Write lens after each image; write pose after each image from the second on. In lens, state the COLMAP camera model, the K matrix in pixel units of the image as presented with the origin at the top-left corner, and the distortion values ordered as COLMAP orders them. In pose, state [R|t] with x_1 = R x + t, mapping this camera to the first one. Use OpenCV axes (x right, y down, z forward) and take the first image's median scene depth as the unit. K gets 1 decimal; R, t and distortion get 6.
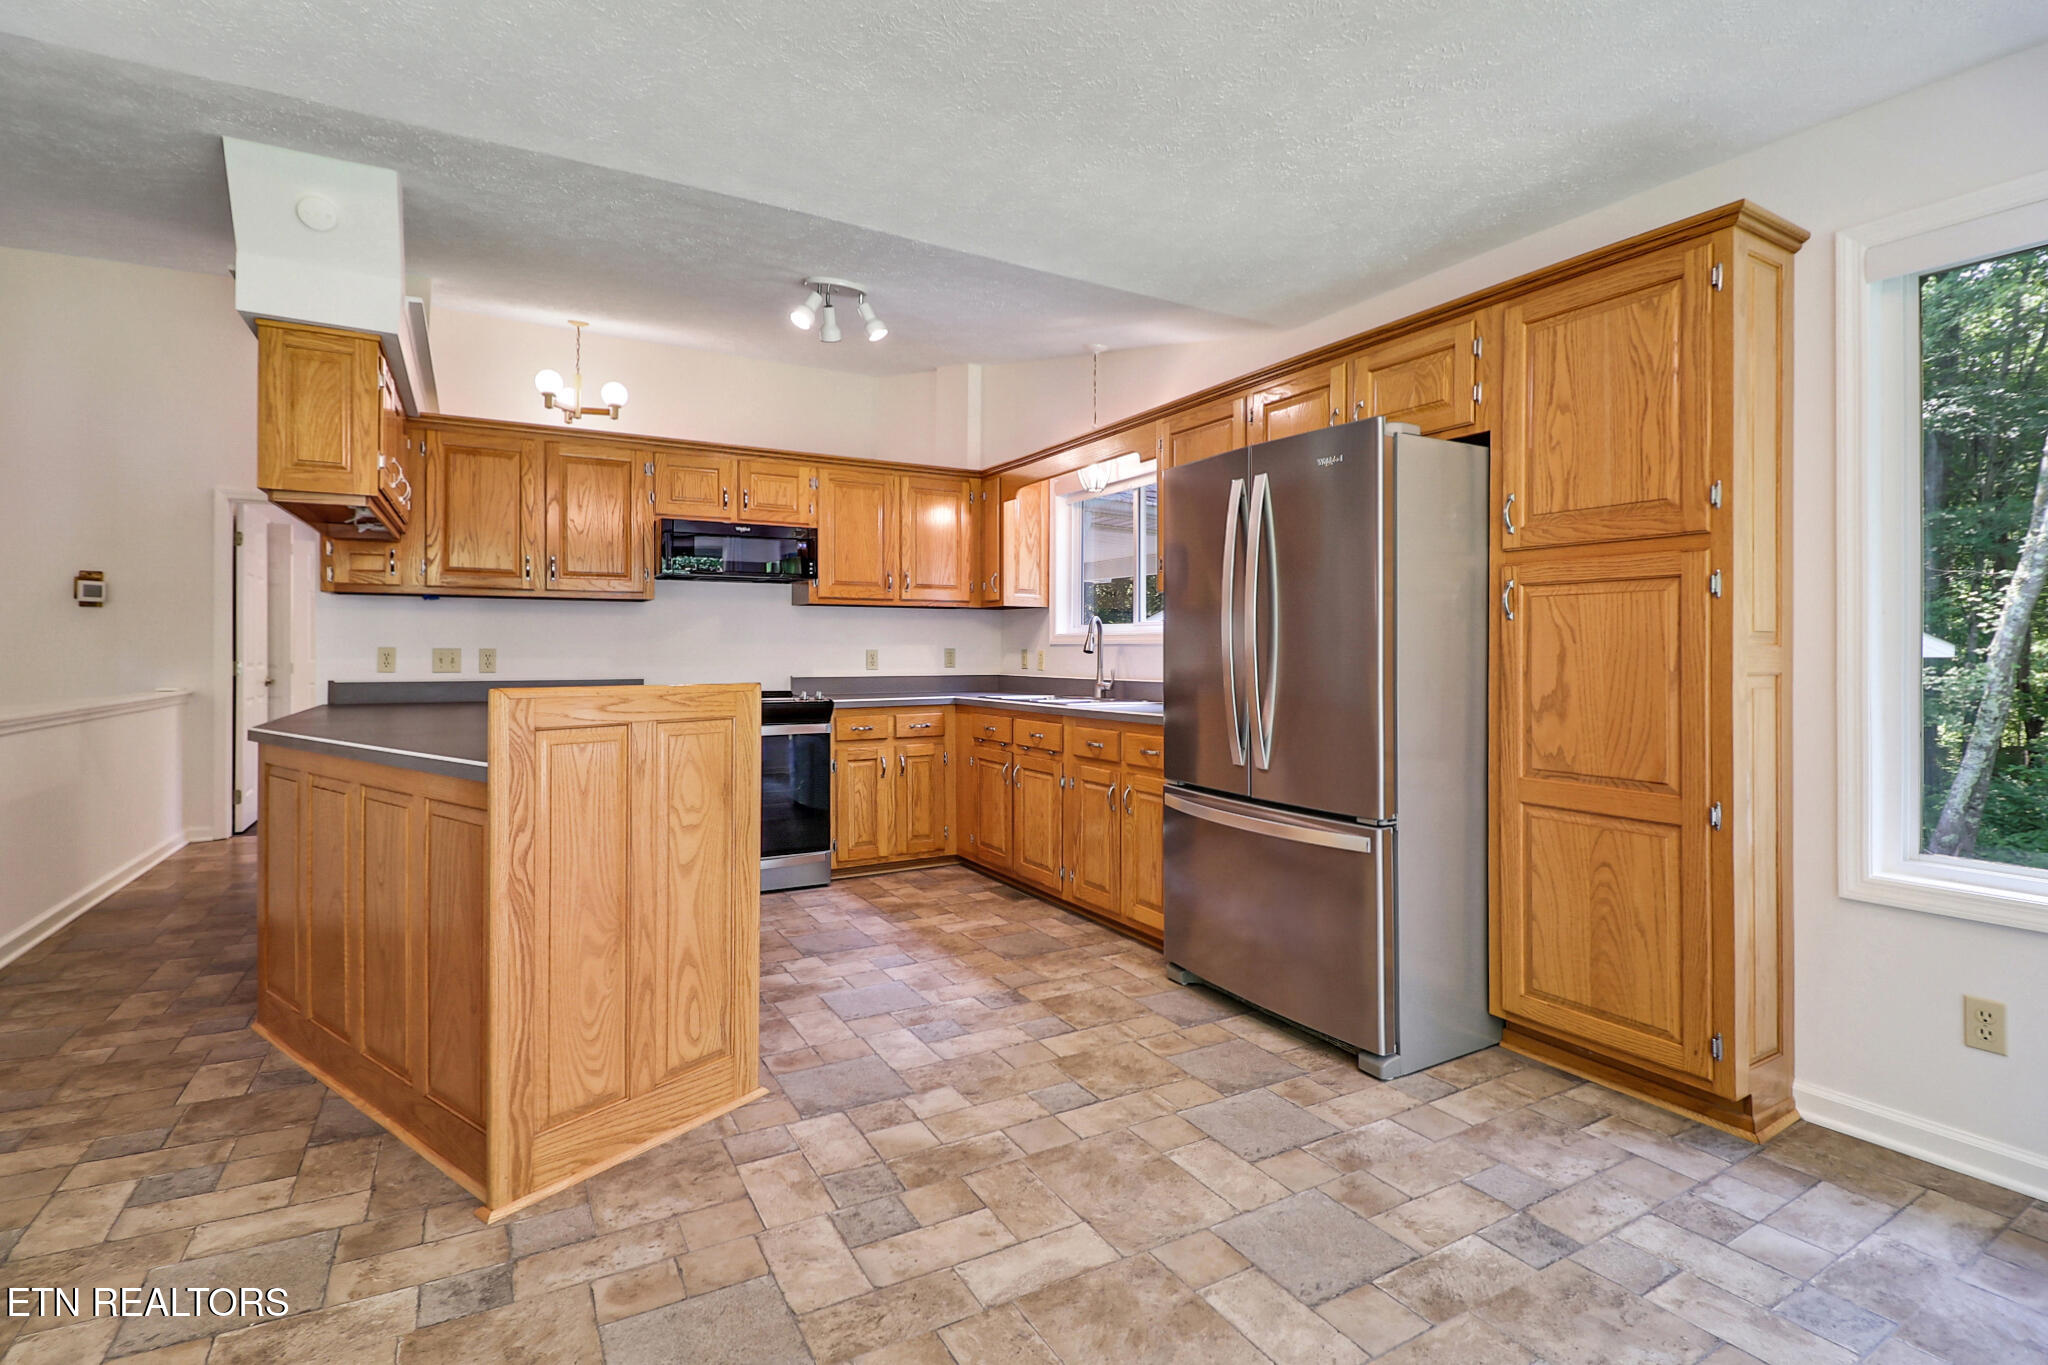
lens RADIAL K [[945.8, 0, 975.1], [0, 945.8, 661.1], [0, 0, 1]] dist [-0.008511, -0.007195]
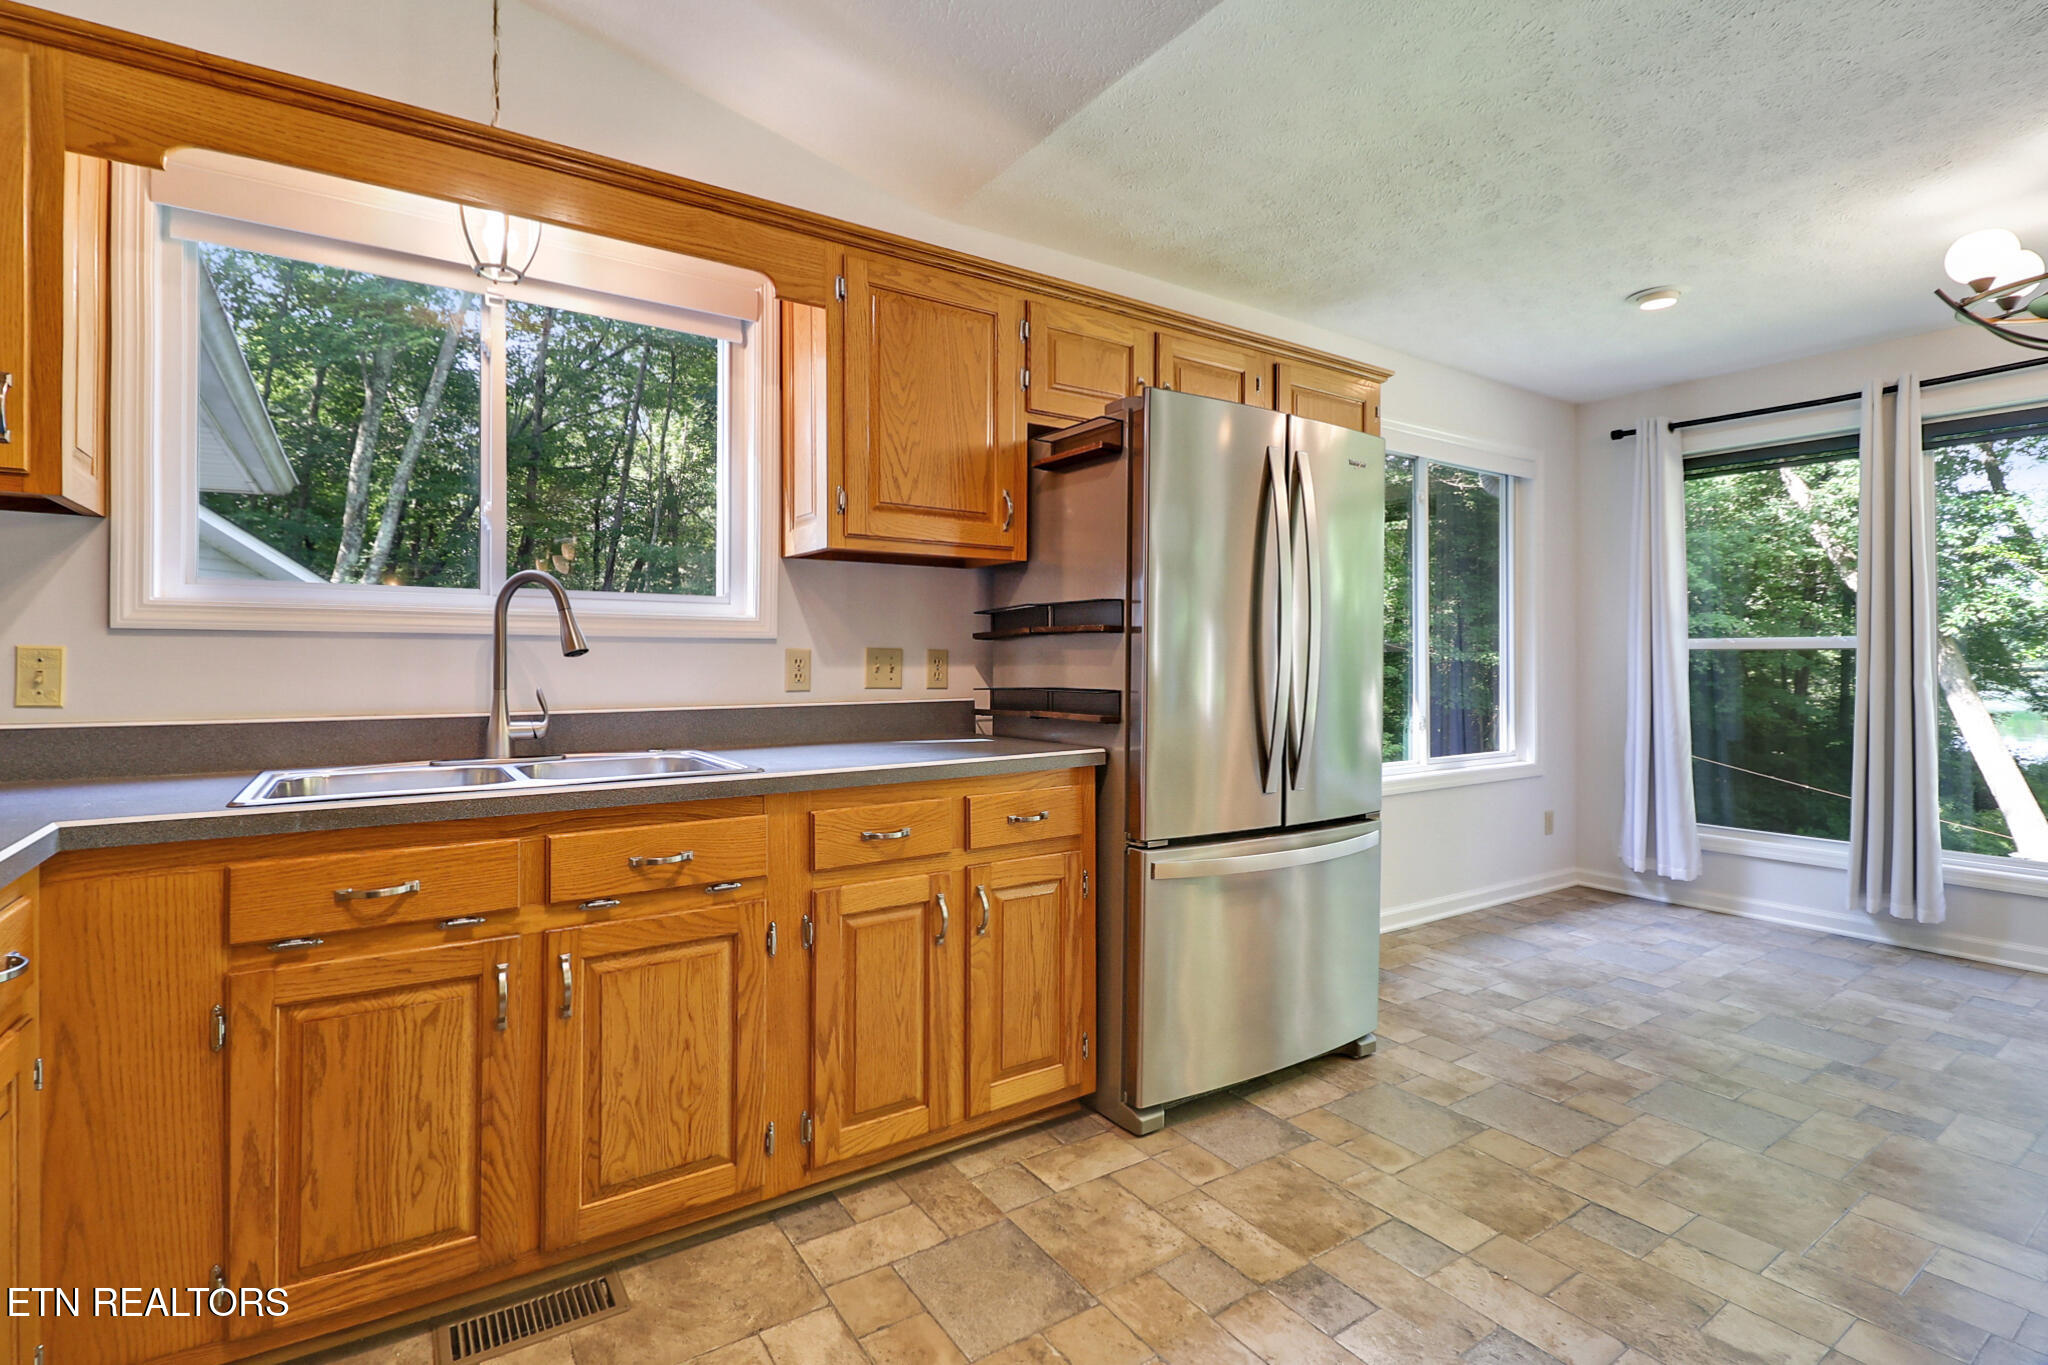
lens RADIAL K [[945.8, 0, 1022.7], [0, 945.8, 647.7], [0, 0, 1]] dist [-0.008511, -0.007195]
pose [[-0.105004, -0.000307, 0.994472, -0.331241], [-0.004795, 0.999988, -0.000198, -0.012806], [-0.994460, -0.004789, -0.105004, 0.822325]]
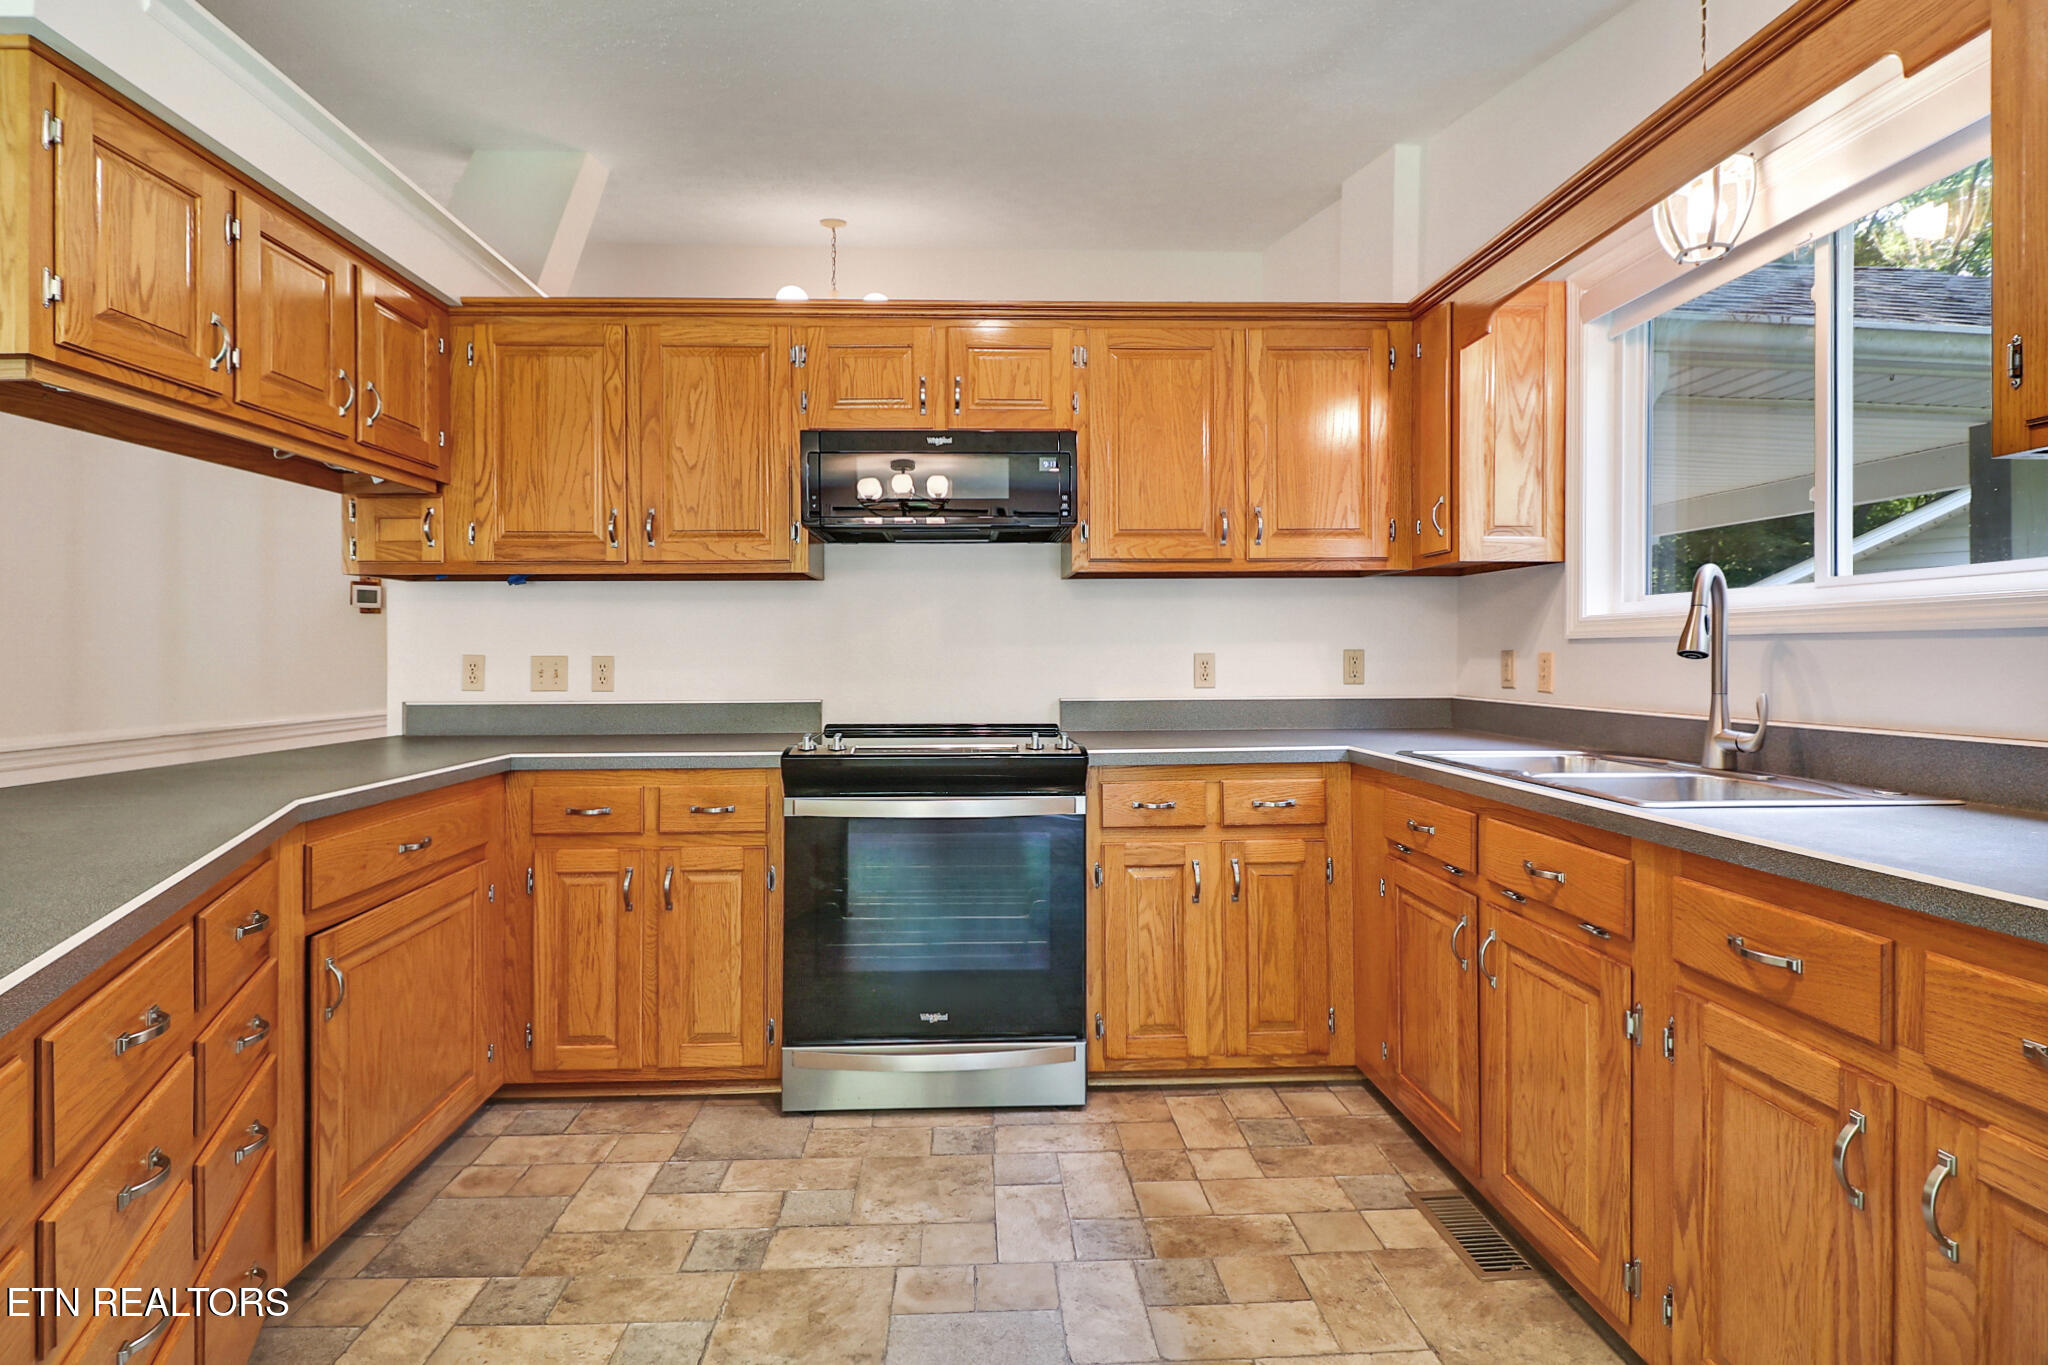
lens RADIAL K [[945.8, 0, 989.8], [0, 945.8, 665.4], [0, 0, 1]] dist [-0.008511, -0.007195]
pose [[0.902914, -0.000917, -0.429819, 0.022833], [0.003479, 0.999981, 0.005175, -0.008872], [0.429806, -0.006168, 0.902900, 0.511700]]
